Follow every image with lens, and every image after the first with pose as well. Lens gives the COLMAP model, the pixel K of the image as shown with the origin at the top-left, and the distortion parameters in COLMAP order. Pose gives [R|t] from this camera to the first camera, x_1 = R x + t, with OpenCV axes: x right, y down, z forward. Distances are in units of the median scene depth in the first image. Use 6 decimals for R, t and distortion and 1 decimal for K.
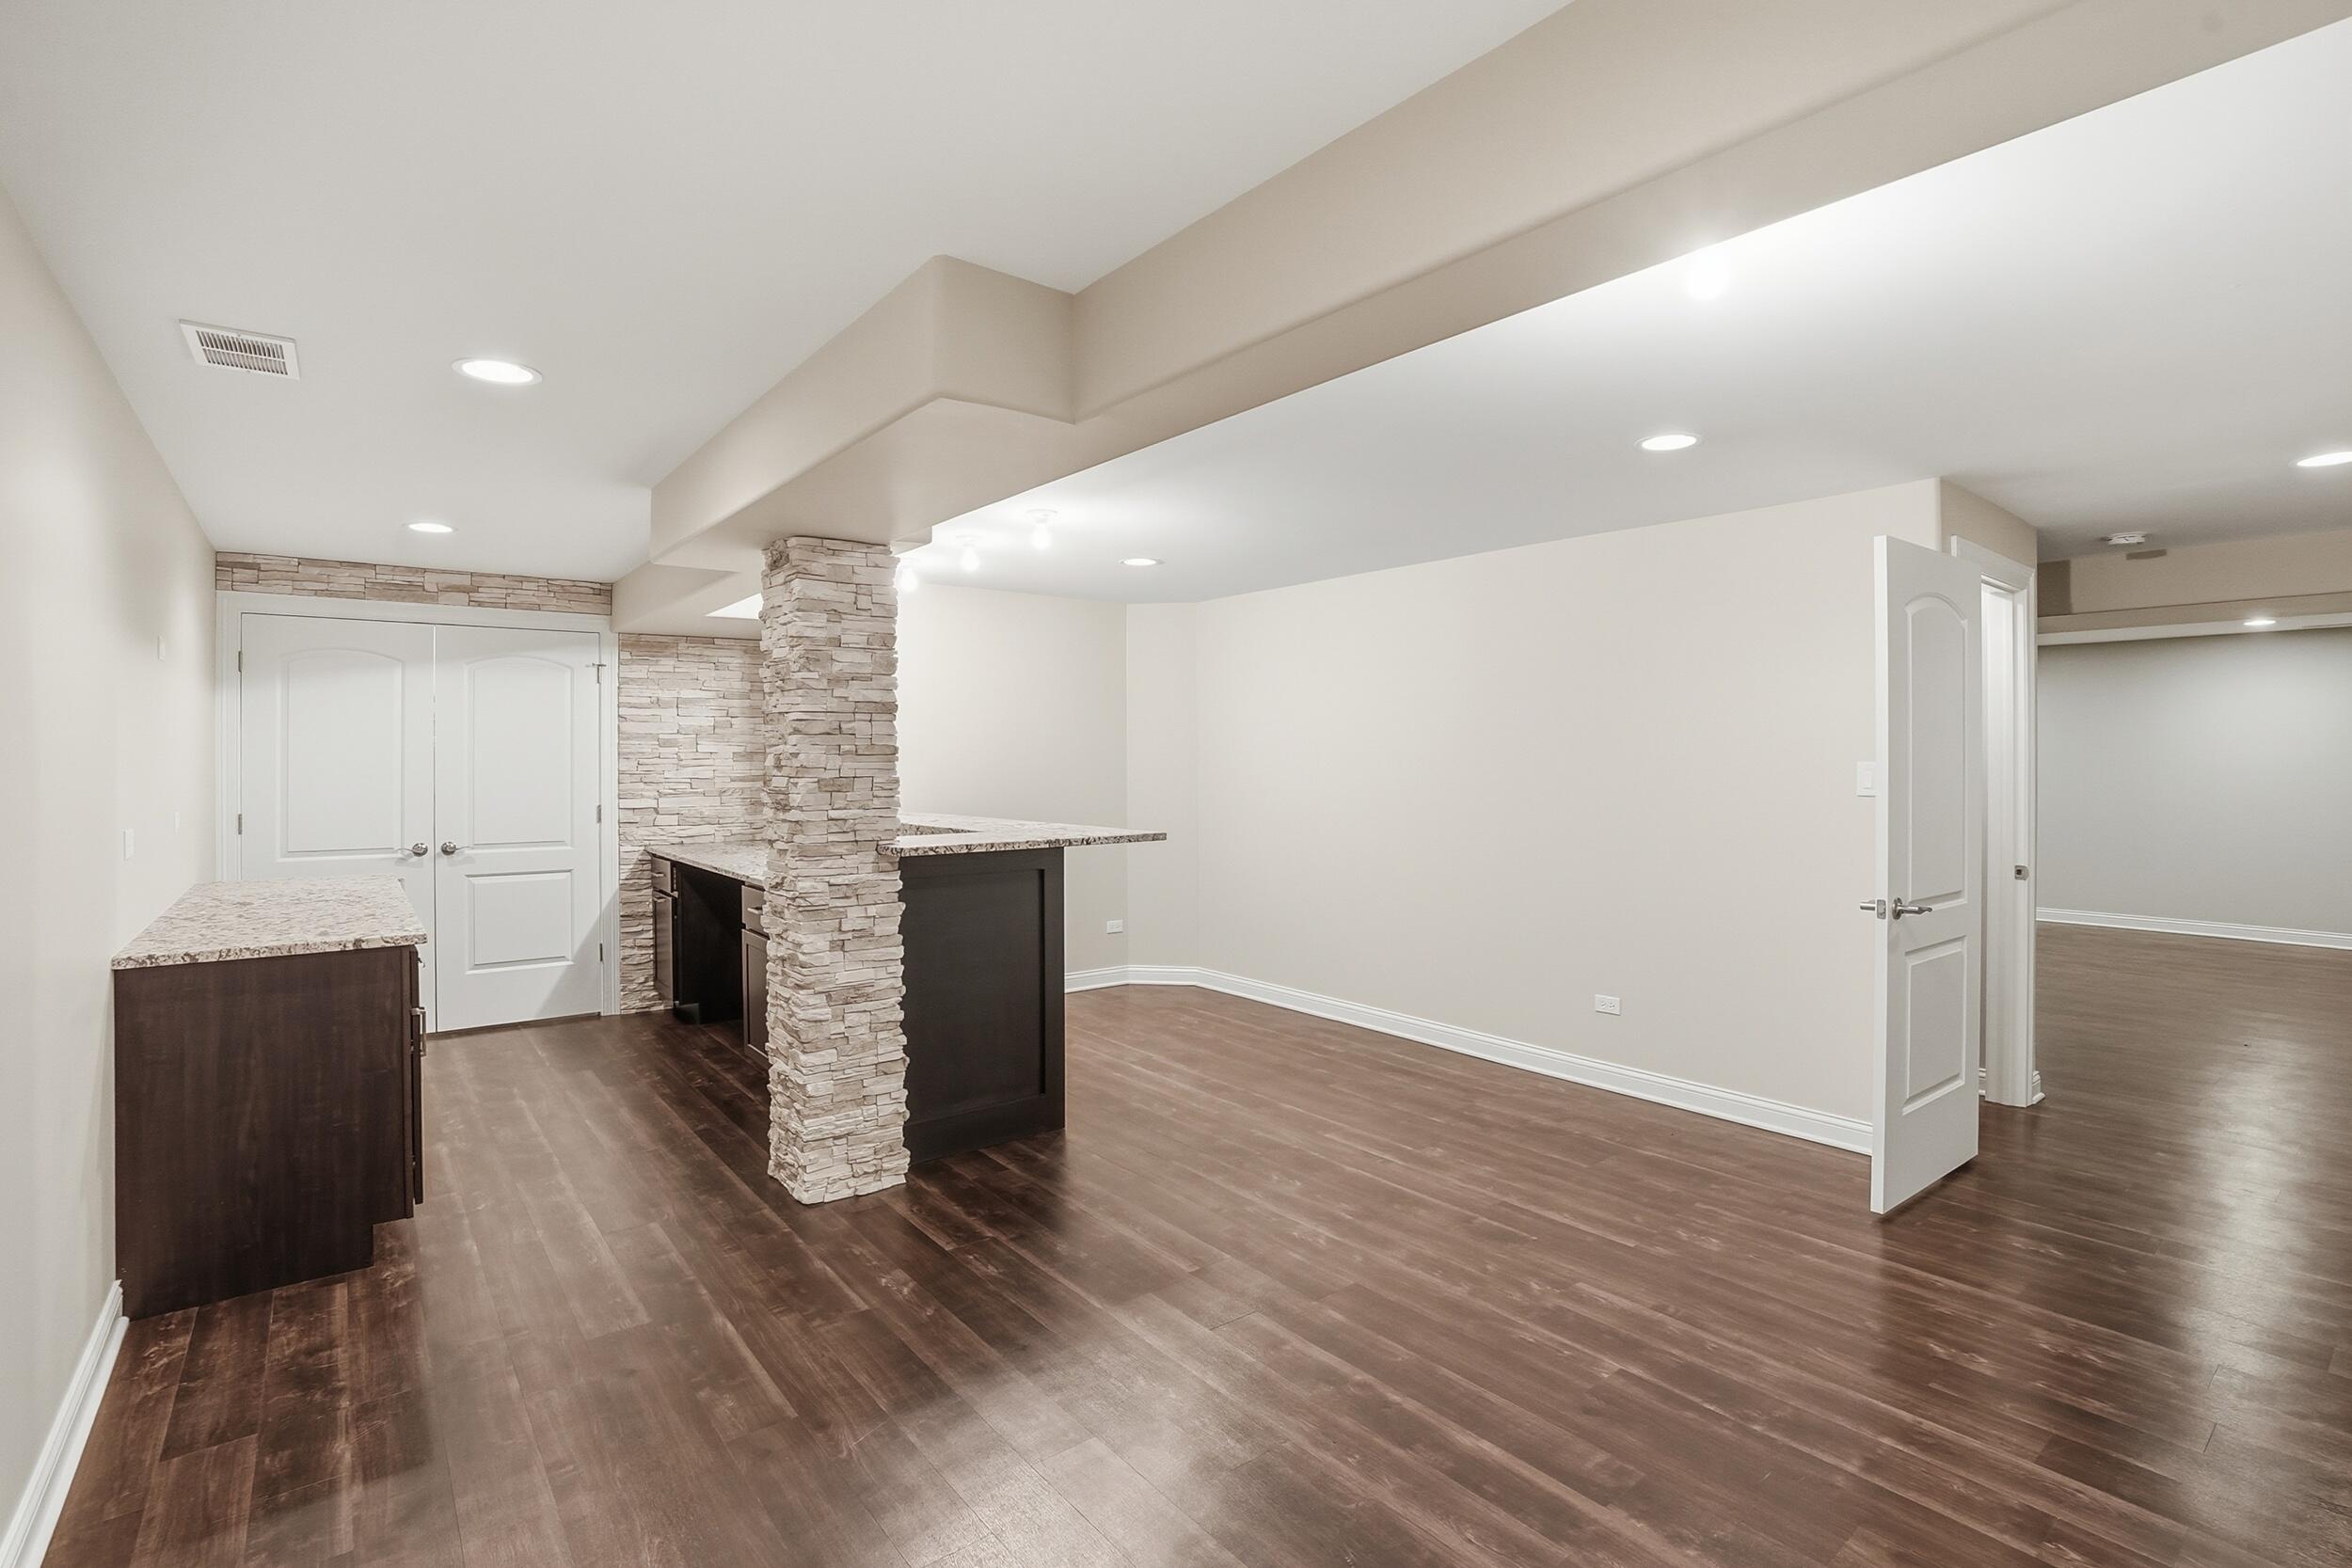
lens RADIAL K [[1094.0, 0, 1175.0], [0, 1094.0, 778.8], [0, 0, 1]] dist [-0.036361, 0.008665]
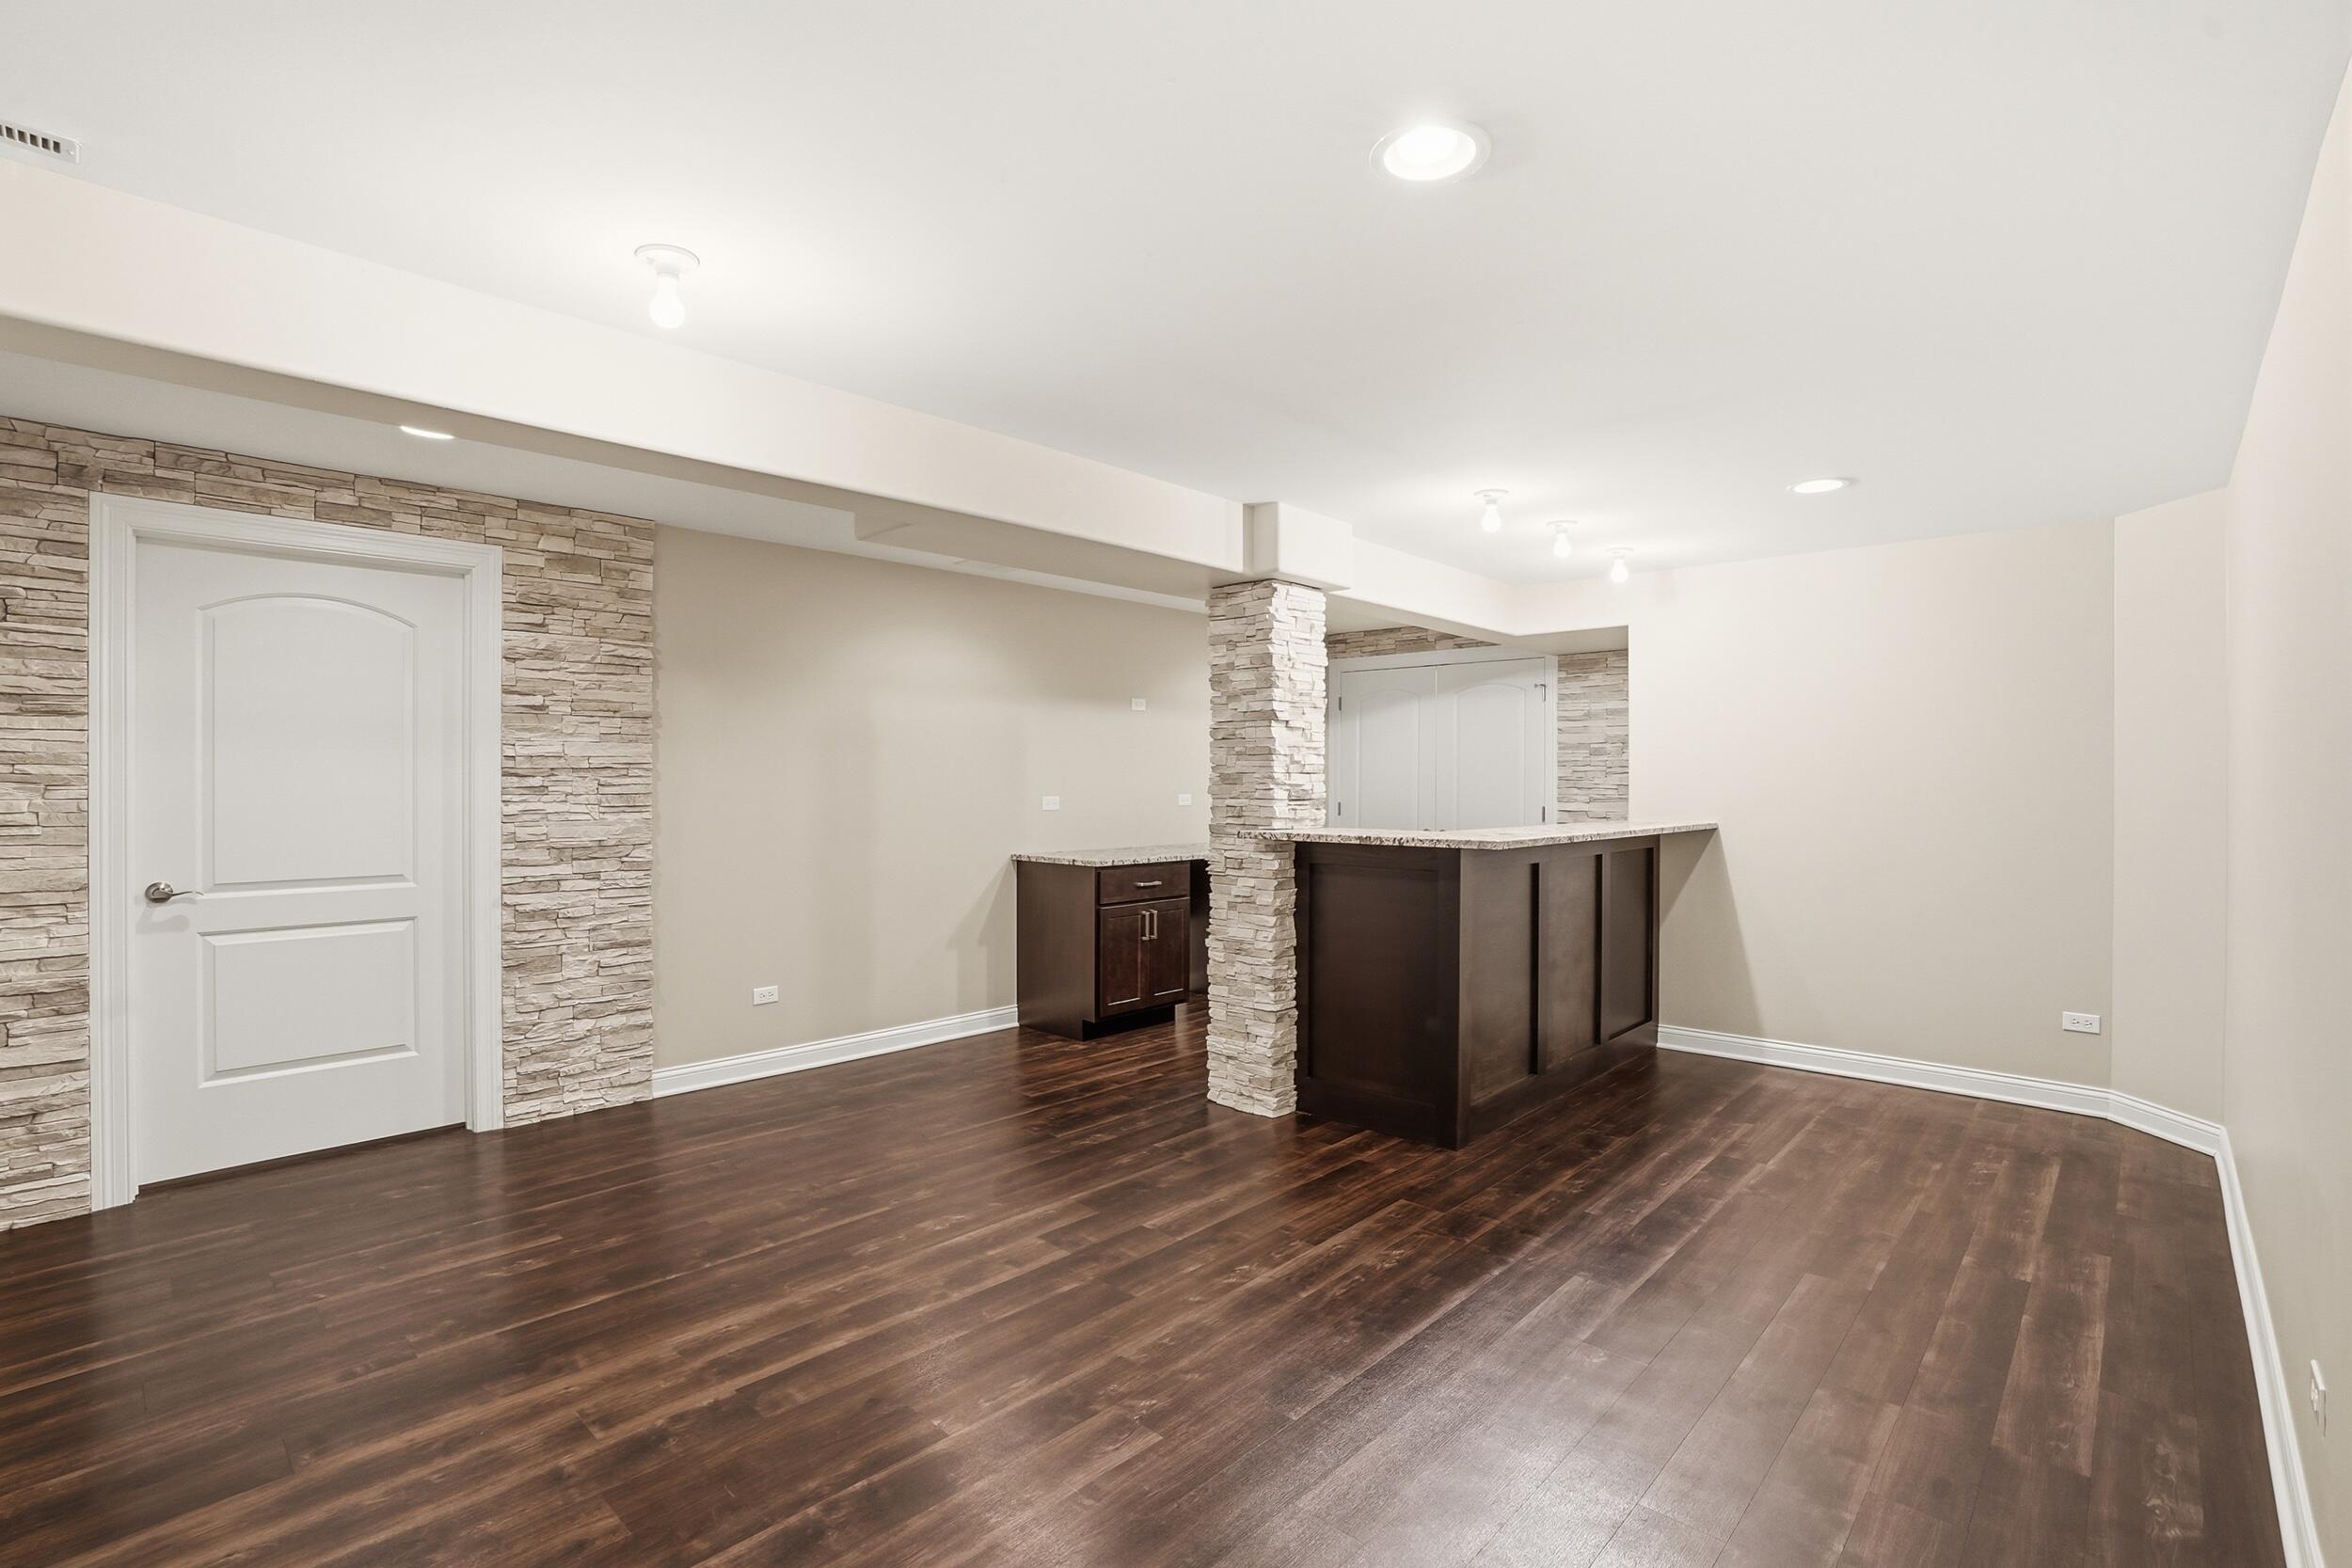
lens RADIAL K [[1094.0, 0, 1184.6], [0, 1094.0, 790.8], [0, 0, 1]] dist [-0.036361, 0.008665]
pose [[0.154191, 0.011459, -0.987975, 0.921230], [-0.021360, 0.999738, 0.008261, 0.010071], [0.987810, 0.019829, 0.154395, 0.735860]]
